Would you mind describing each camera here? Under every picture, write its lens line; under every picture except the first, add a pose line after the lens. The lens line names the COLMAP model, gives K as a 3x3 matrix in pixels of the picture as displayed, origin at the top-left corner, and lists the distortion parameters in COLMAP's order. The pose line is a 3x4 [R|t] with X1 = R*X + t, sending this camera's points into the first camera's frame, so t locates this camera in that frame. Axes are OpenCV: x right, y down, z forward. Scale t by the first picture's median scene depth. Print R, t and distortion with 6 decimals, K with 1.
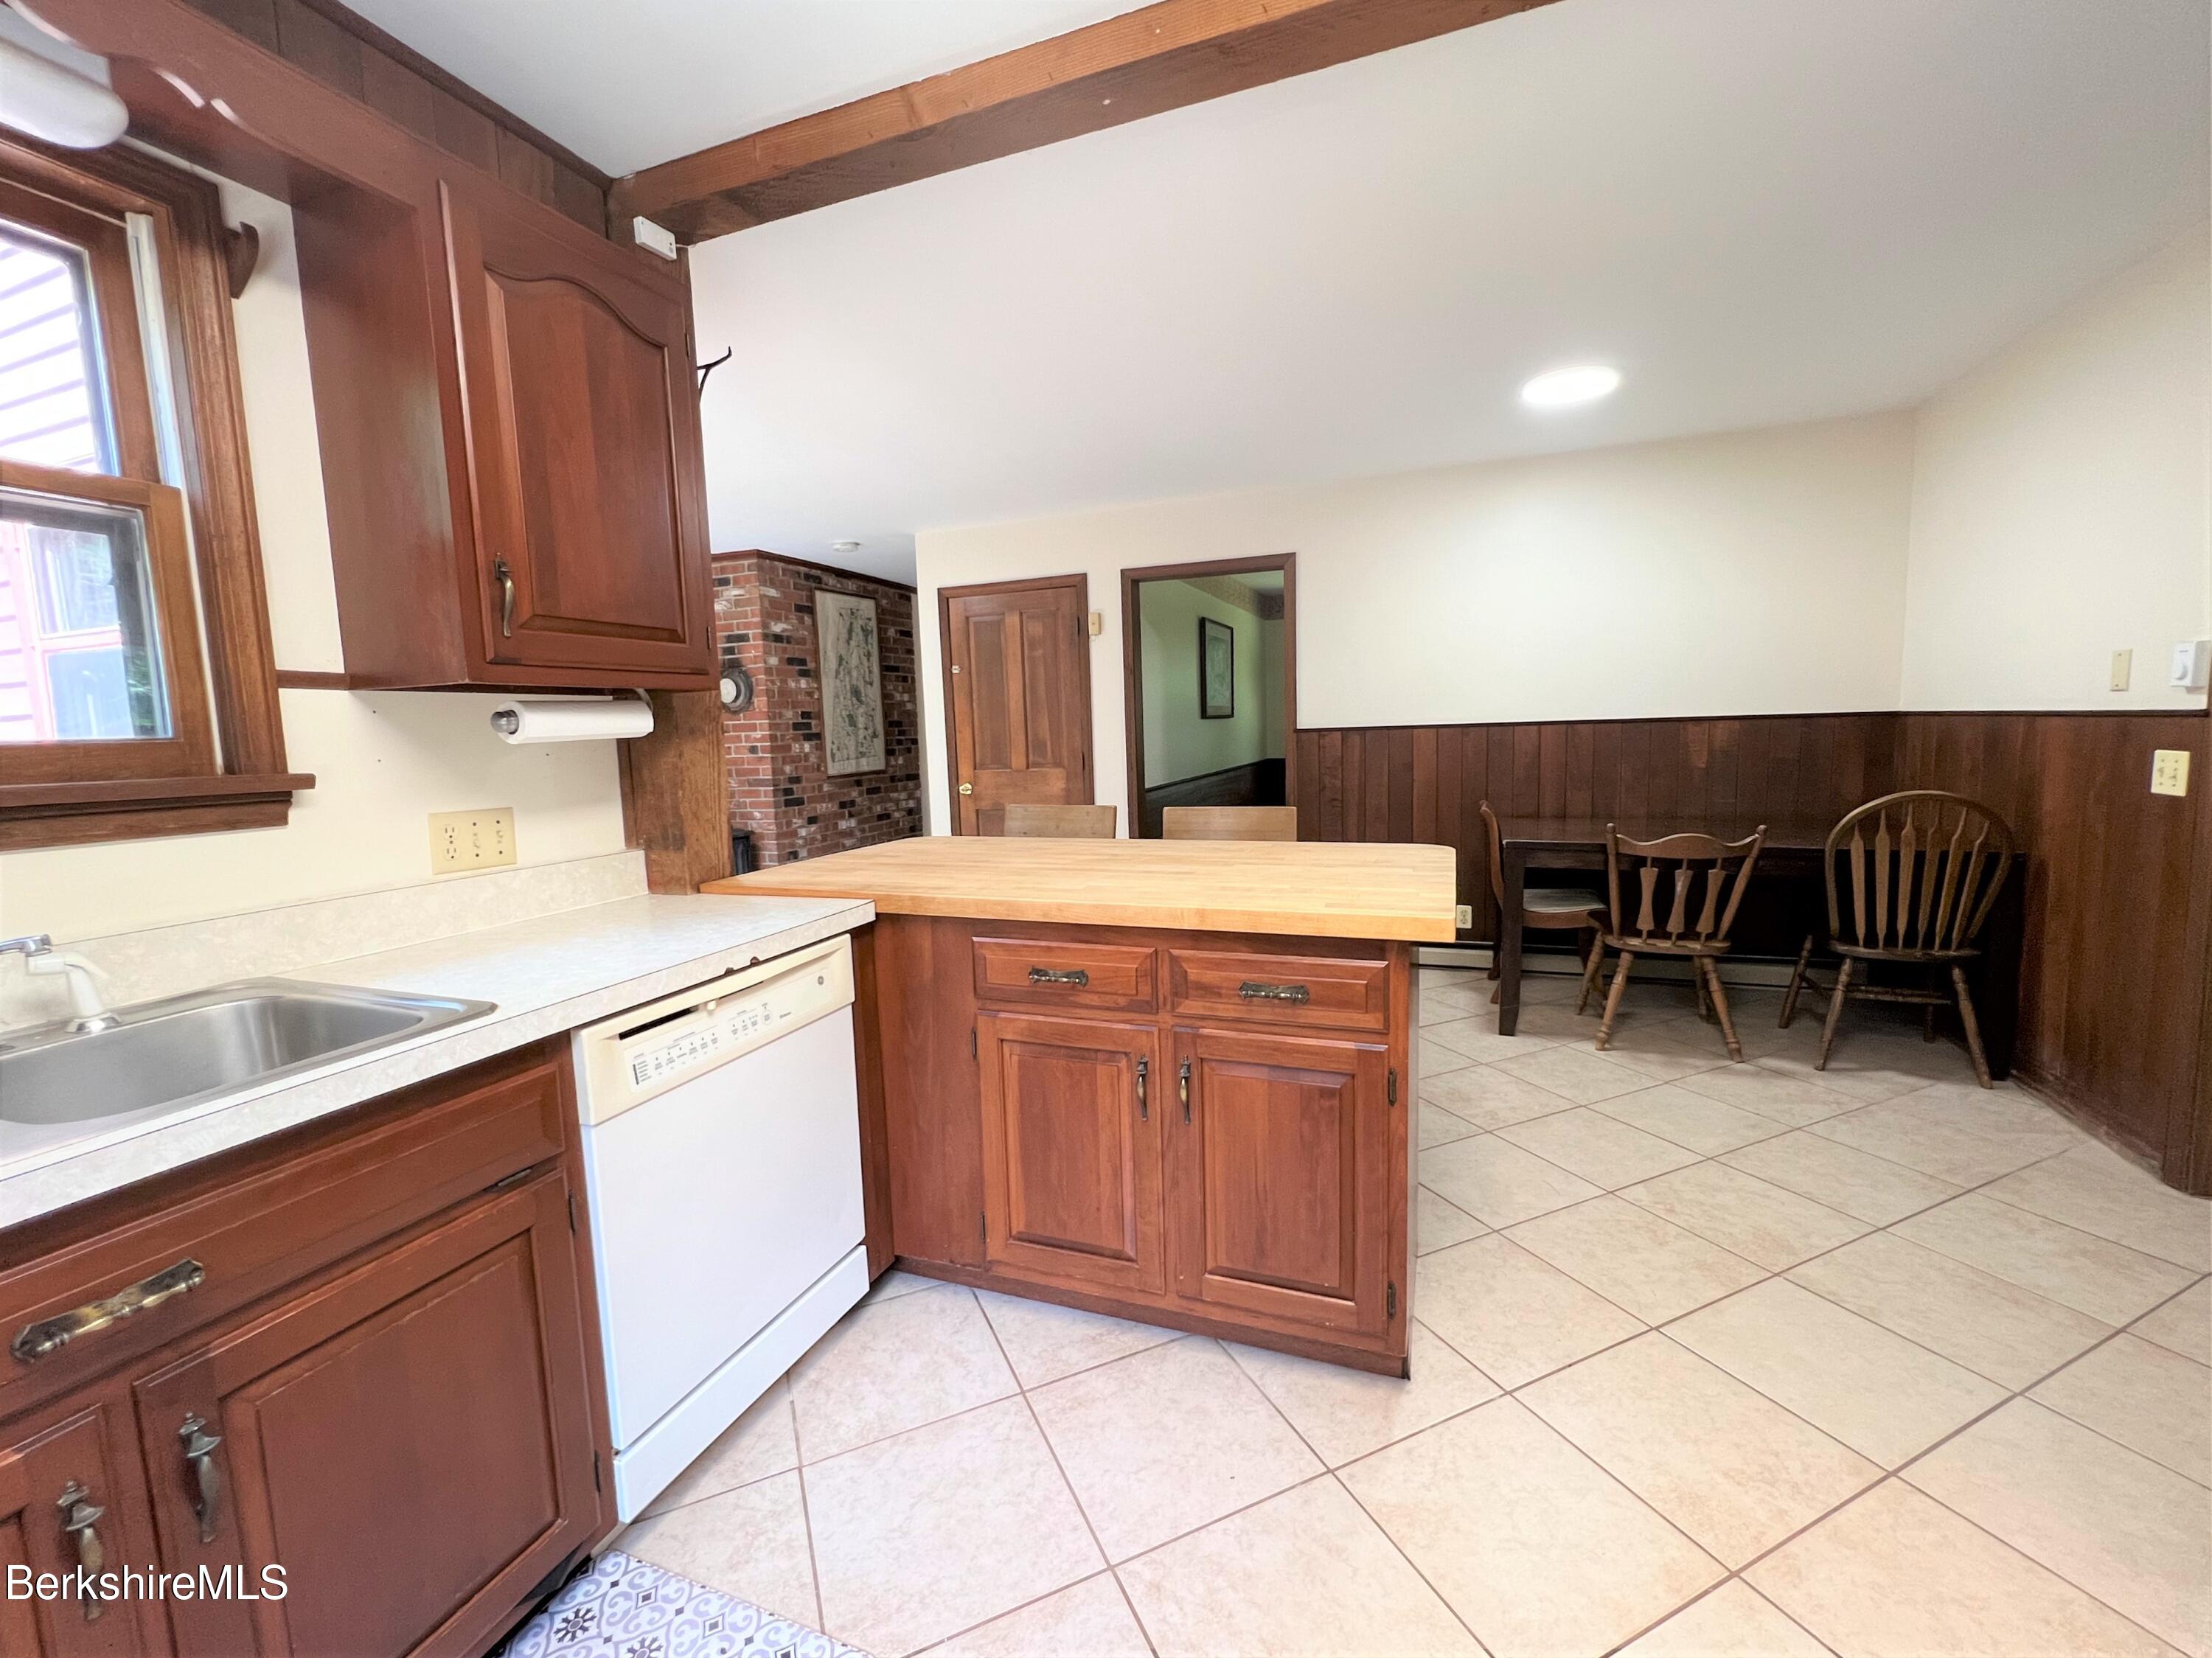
lens RADIAL K [[899.1, 0, 1124.2], [0, 899.1, 821.8], [0, 0, 1]] dist [-0.001164, -0.000364]
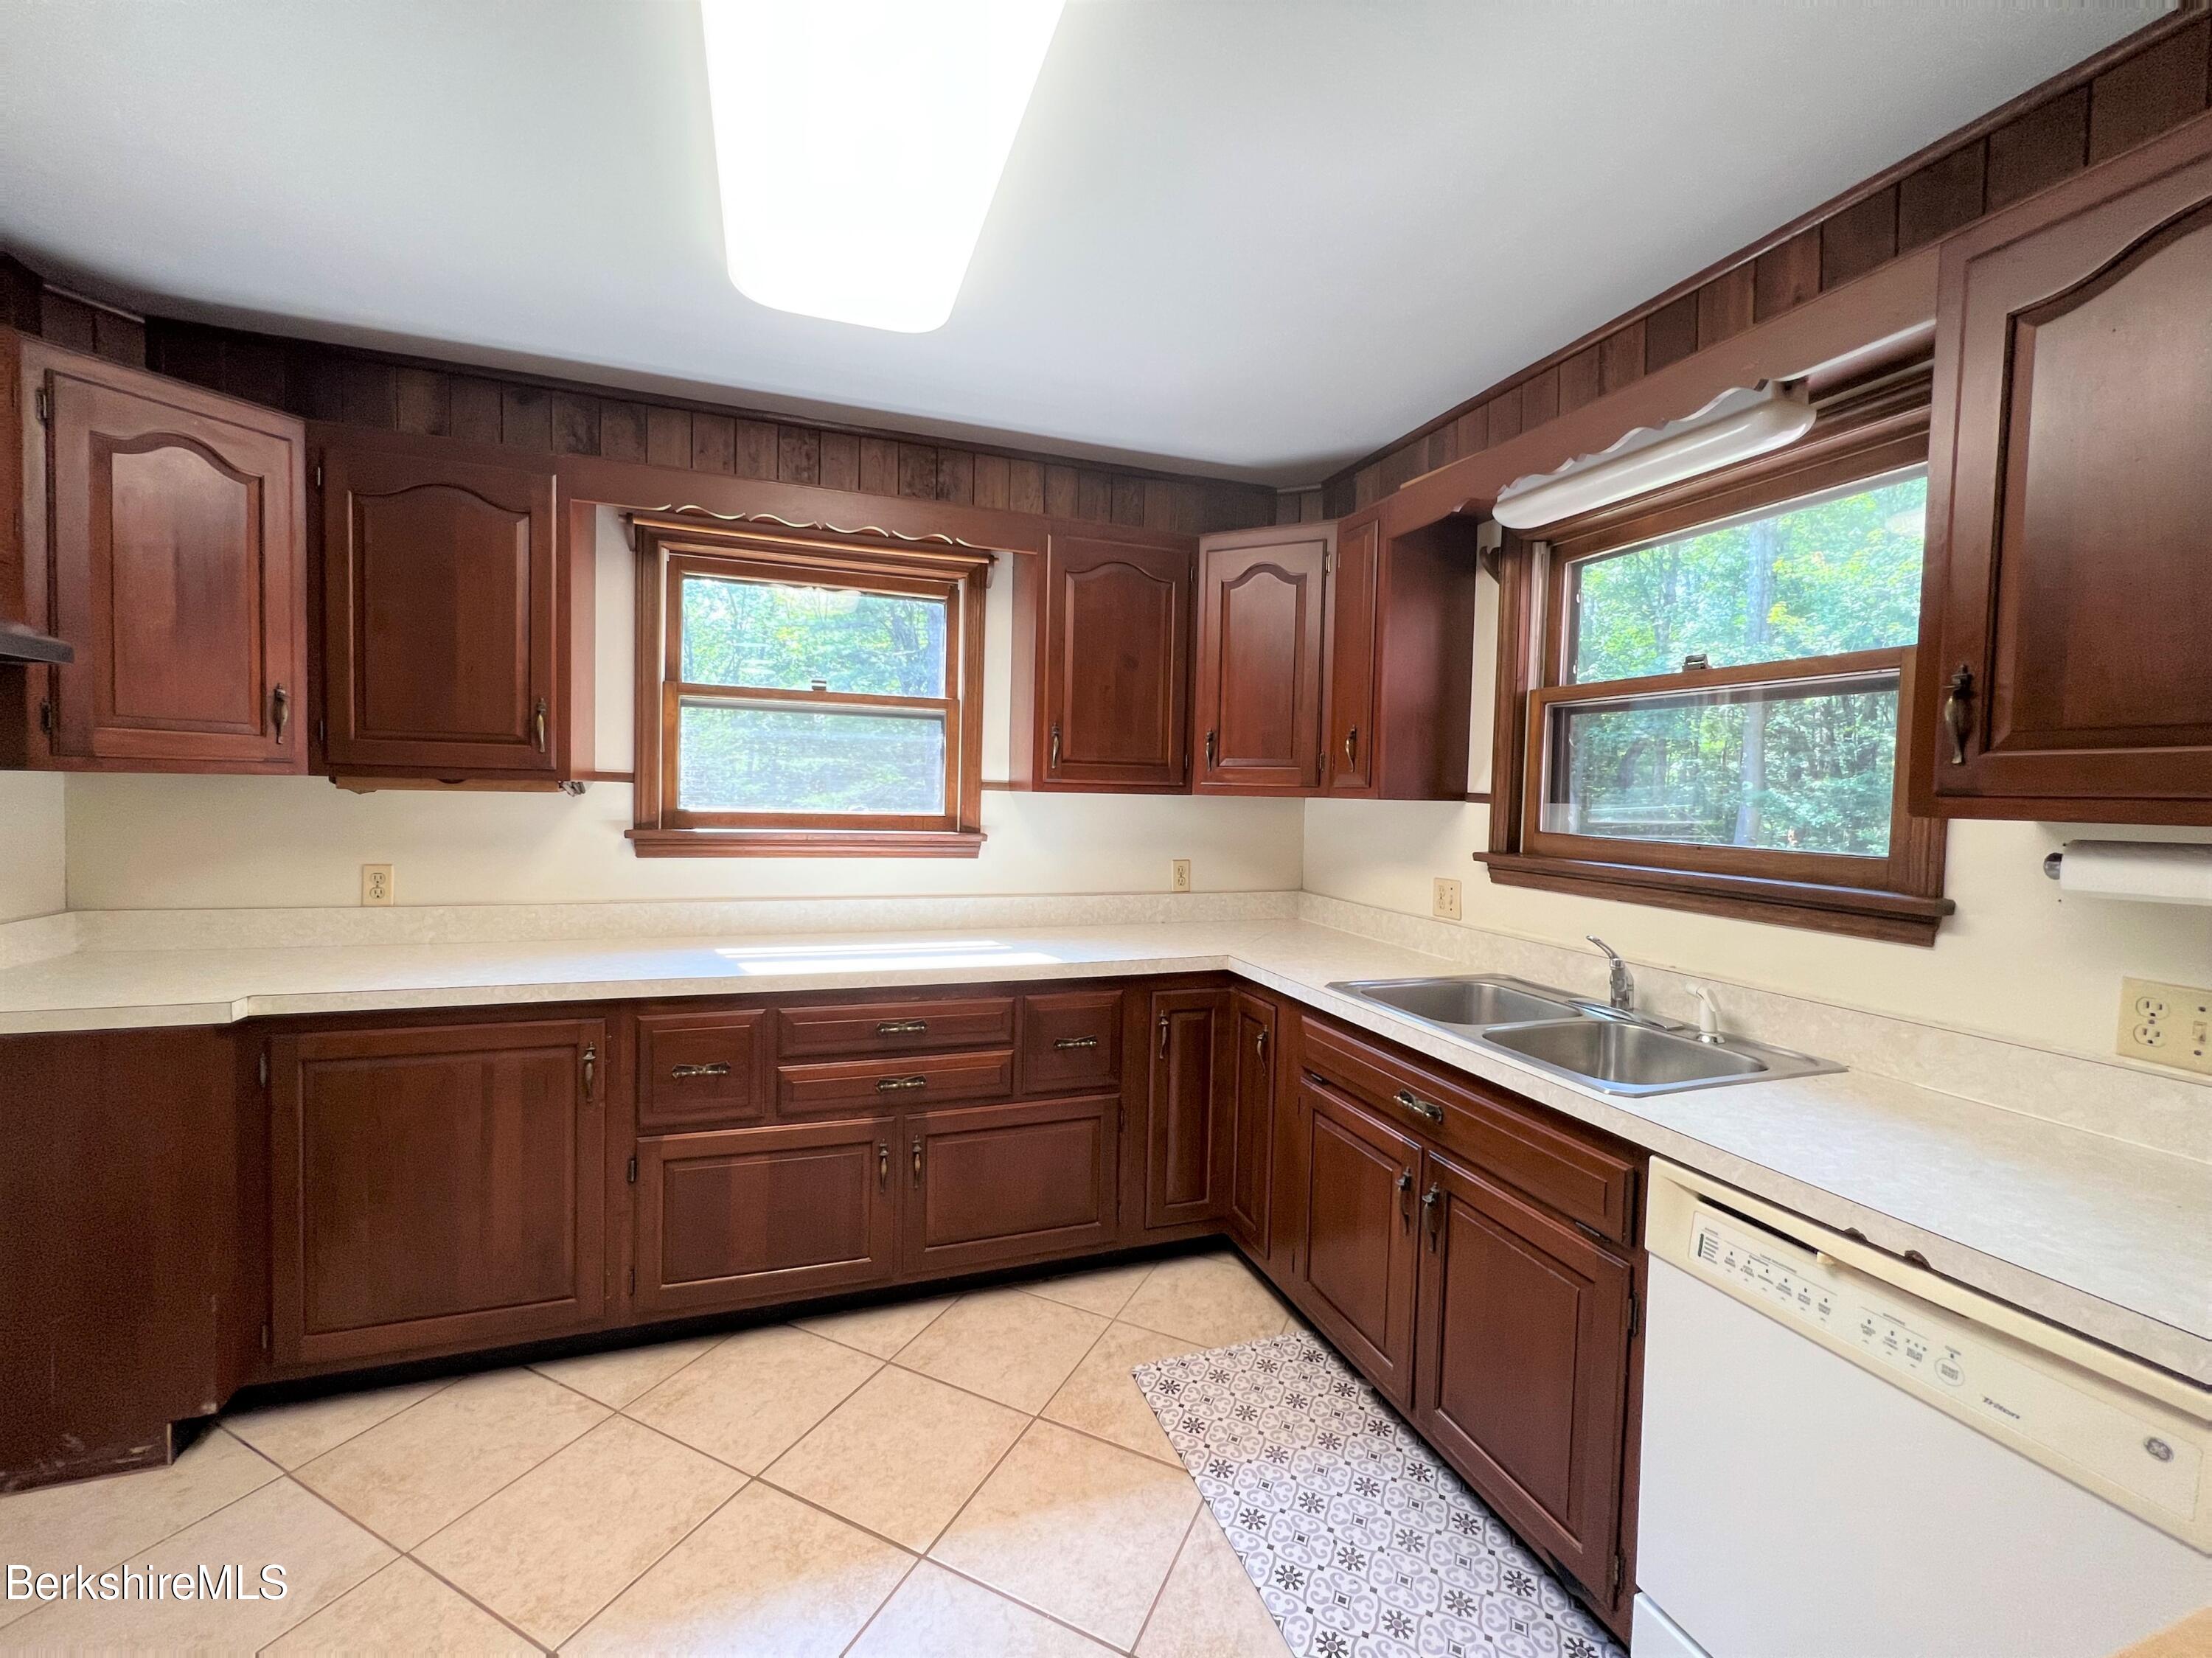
lens RADIAL K [[886.4, 0, 1101.1], [0, 886.4, 823.8], [0, 0, 1]] dist [-0.001581, 0.000926]
pose [[-0.765706, 0.037554, -0.642094, 0.114570], [-0.069055, 0.987724, 0.140118, -0.053550], [0.639473, 0.151629, -0.753712, 0.282257]]
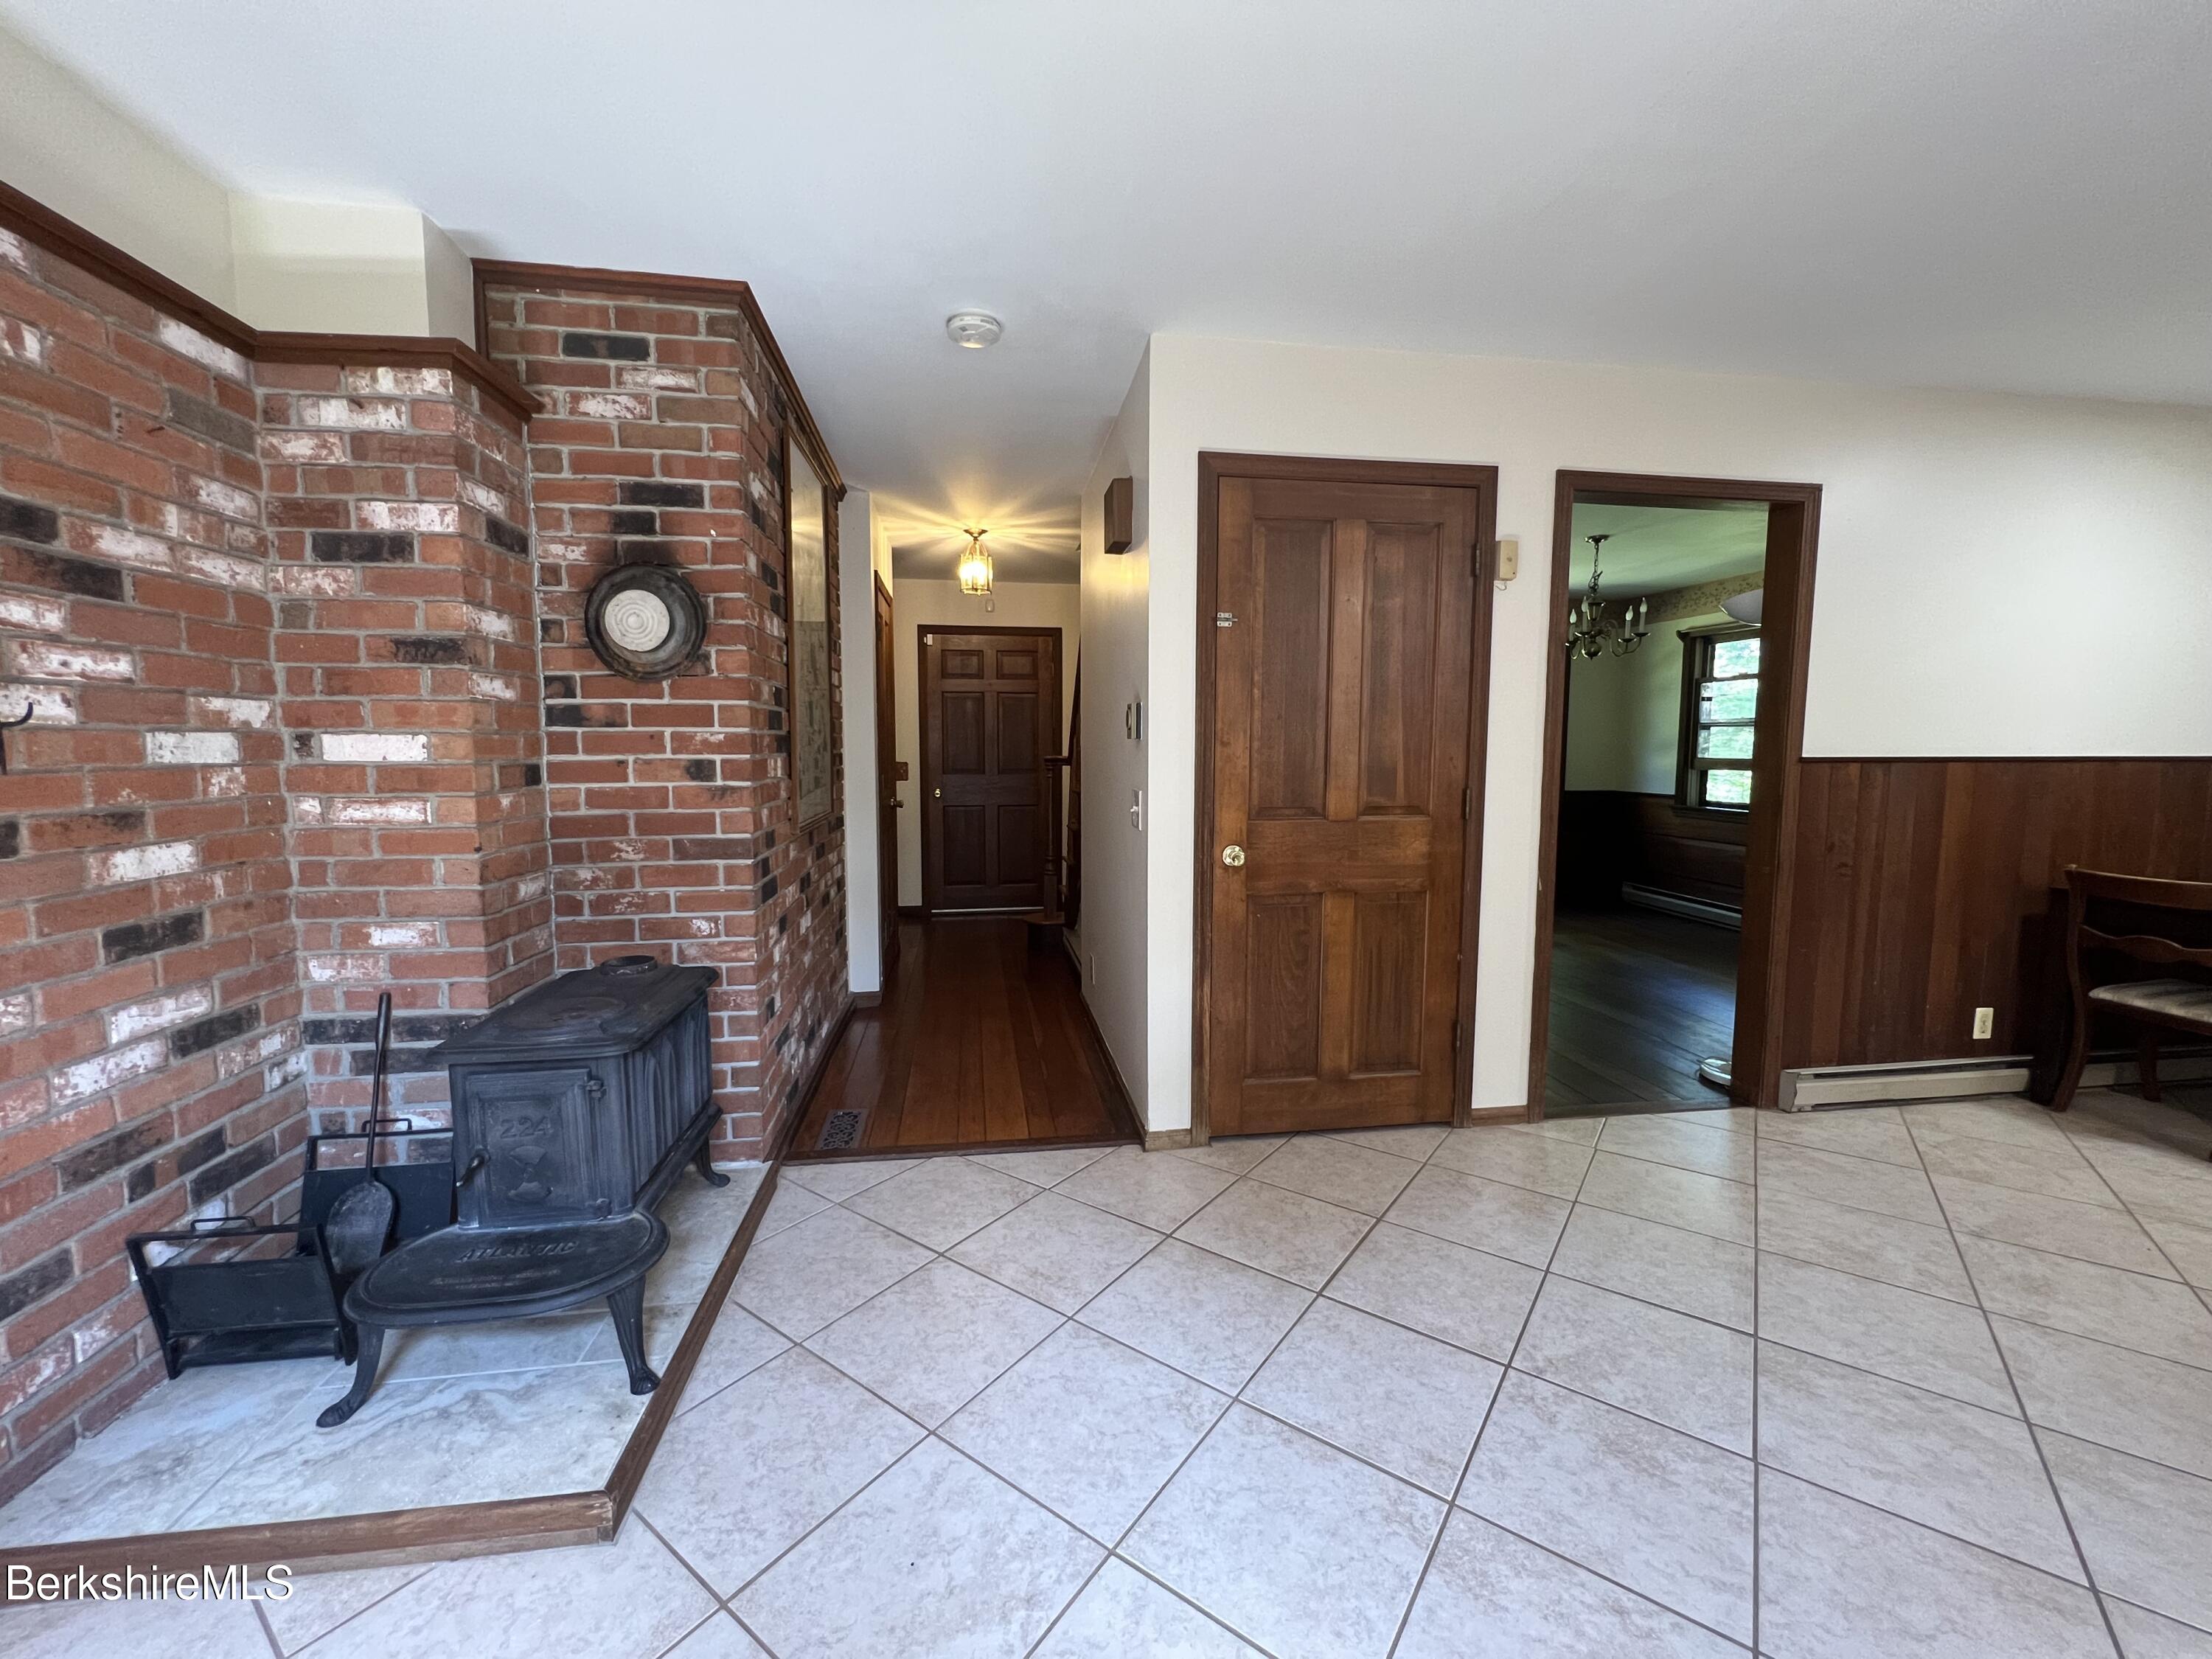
lens RADIAL K [[886.5, 0, 1104.3], [0, 886.5, 824.5], [0, 0, 1]] dist [-0.001581, 0.000926]
pose [[0.874490, -0.009877, 0.484943, -0.453628], [0.021896, 0.999577, -0.019124, -0.043664], [-0.484550, 0.027342, 0.874336, 0.560443]]
